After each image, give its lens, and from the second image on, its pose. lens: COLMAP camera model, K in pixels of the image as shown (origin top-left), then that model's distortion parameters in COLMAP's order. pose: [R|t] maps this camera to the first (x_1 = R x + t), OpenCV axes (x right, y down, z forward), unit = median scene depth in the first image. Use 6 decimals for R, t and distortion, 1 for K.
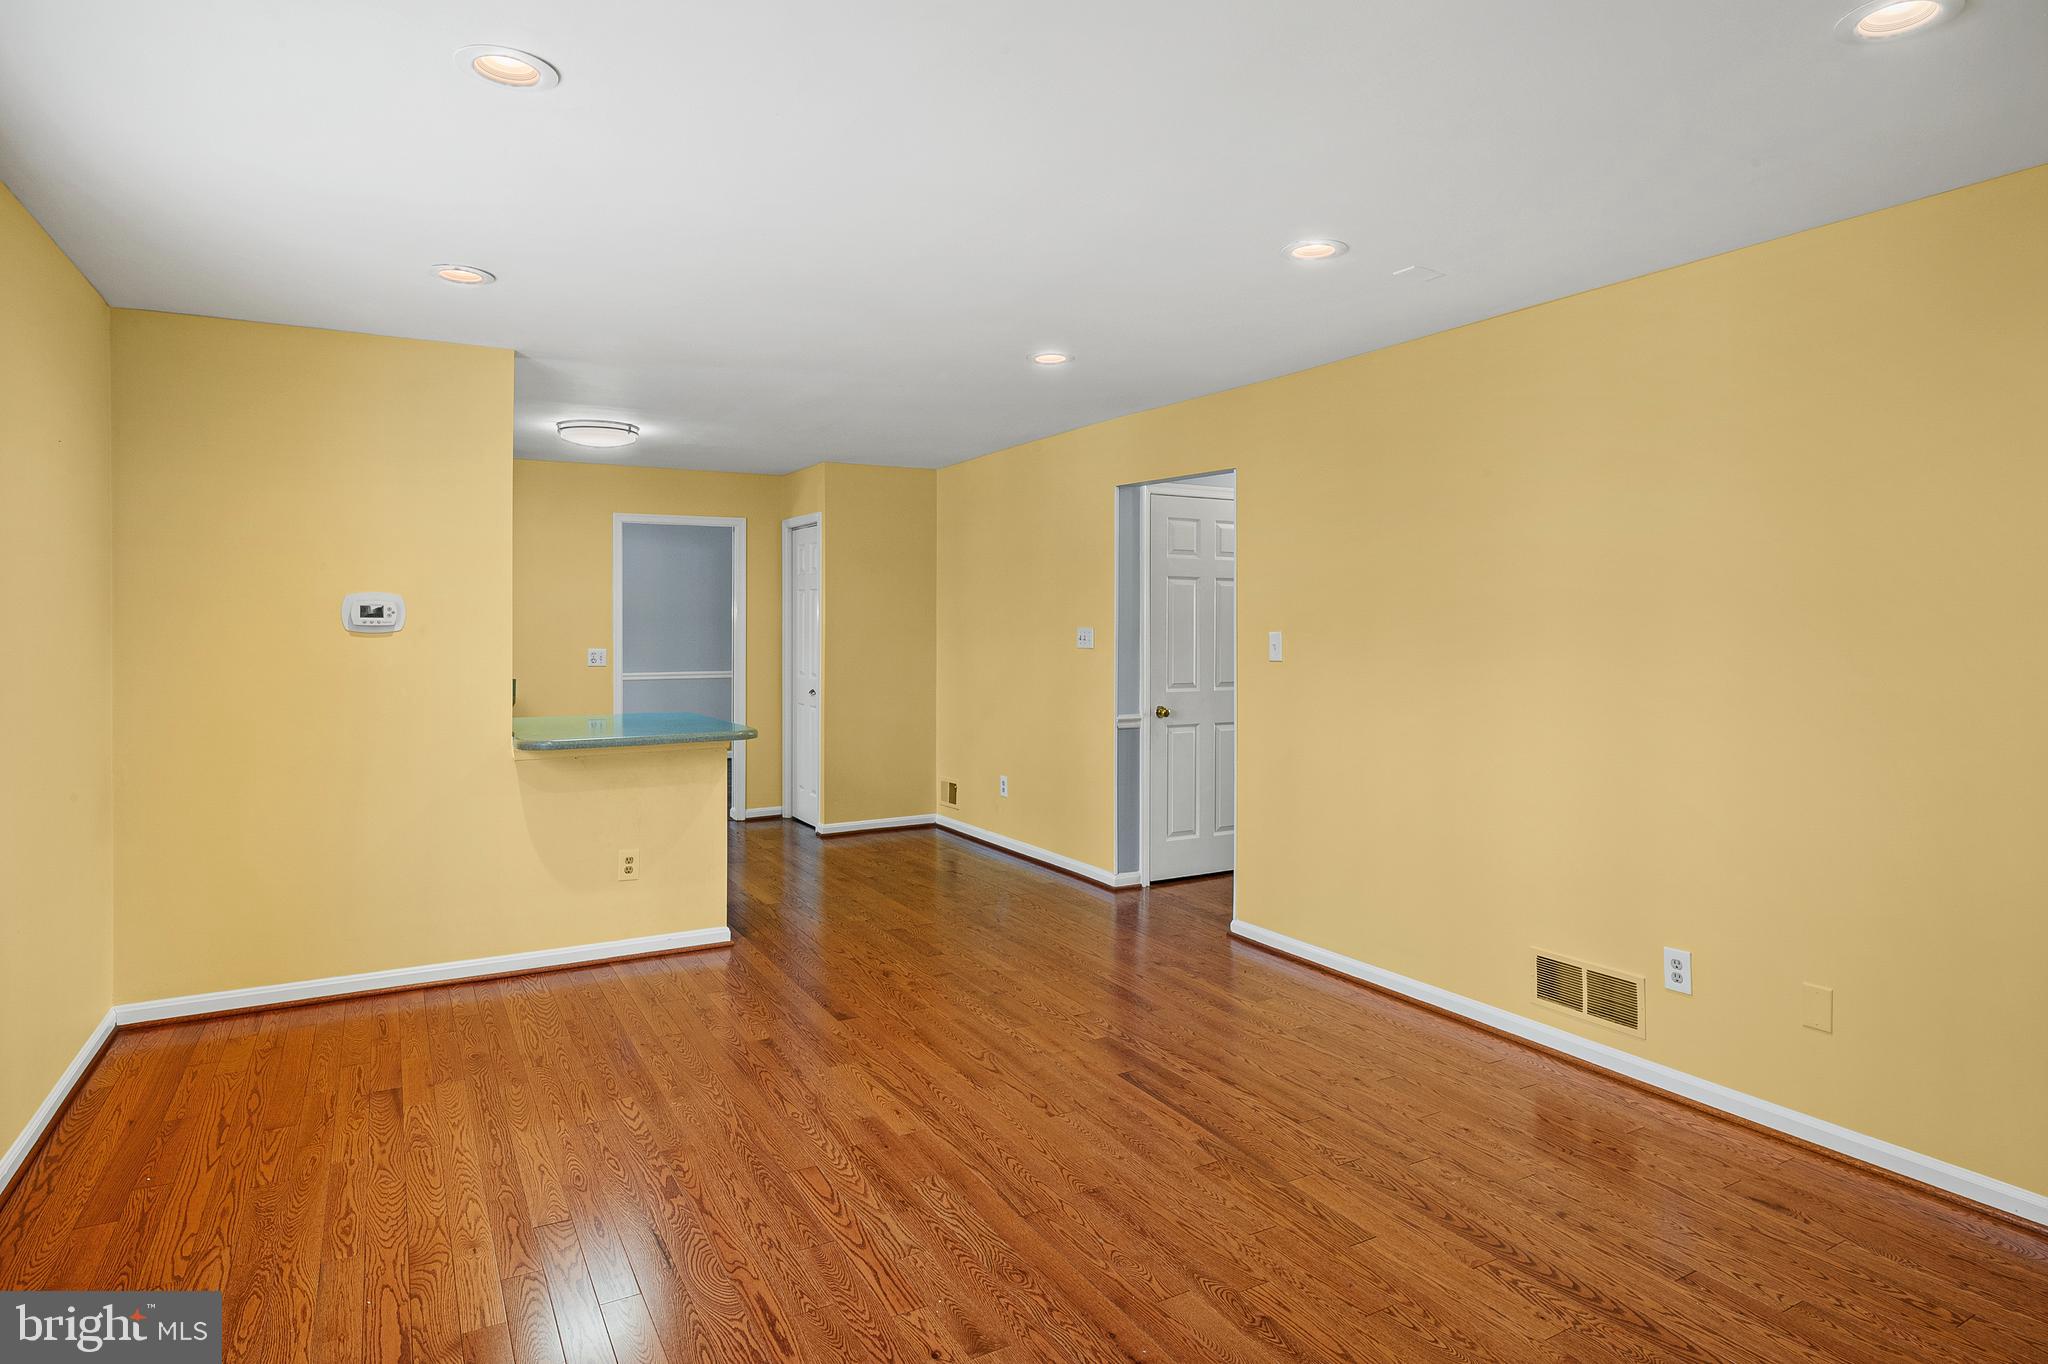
lens RADIAL K [[1119.3, 0, 1015.1], [0, 1119.3, 636.9], [0, 0, 1]] dist [-0.000880, -0.006647]
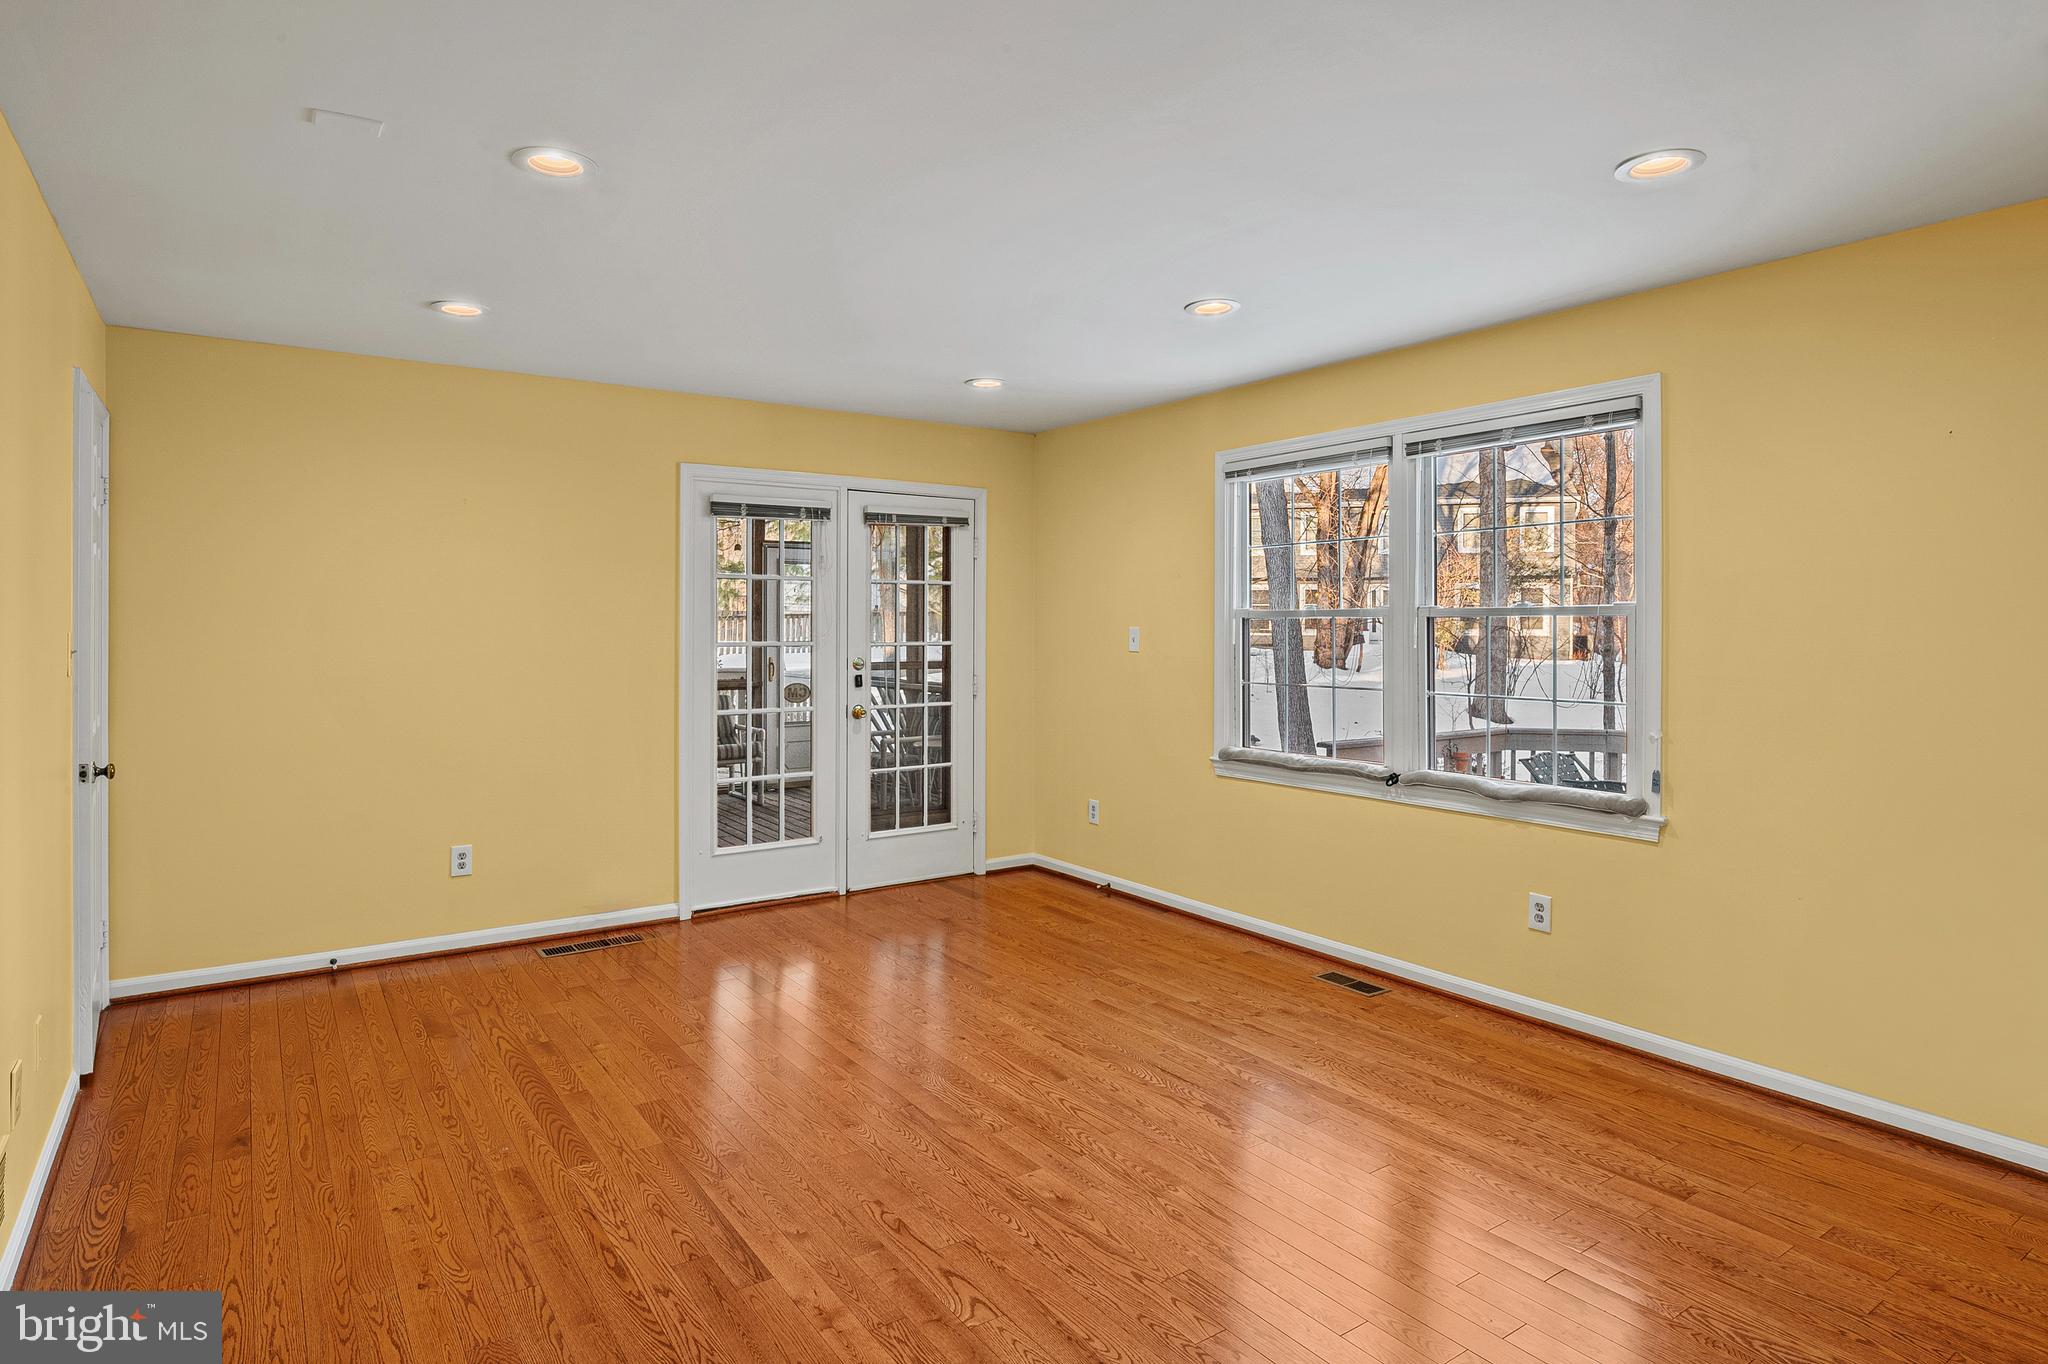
lens RADIAL K [[1122.7, 0, 1022.0], [0, 1122.7, 629.6], [0, 0, 1]] dist [-0.005310, -0.002517]
pose [[-0.995146, -0.004214, -0.098319, 0.008350], [-0.005461, 0.999908, 0.012425, -0.018619], [0.098257, 0.012902, -0.995077, 1.809674]]
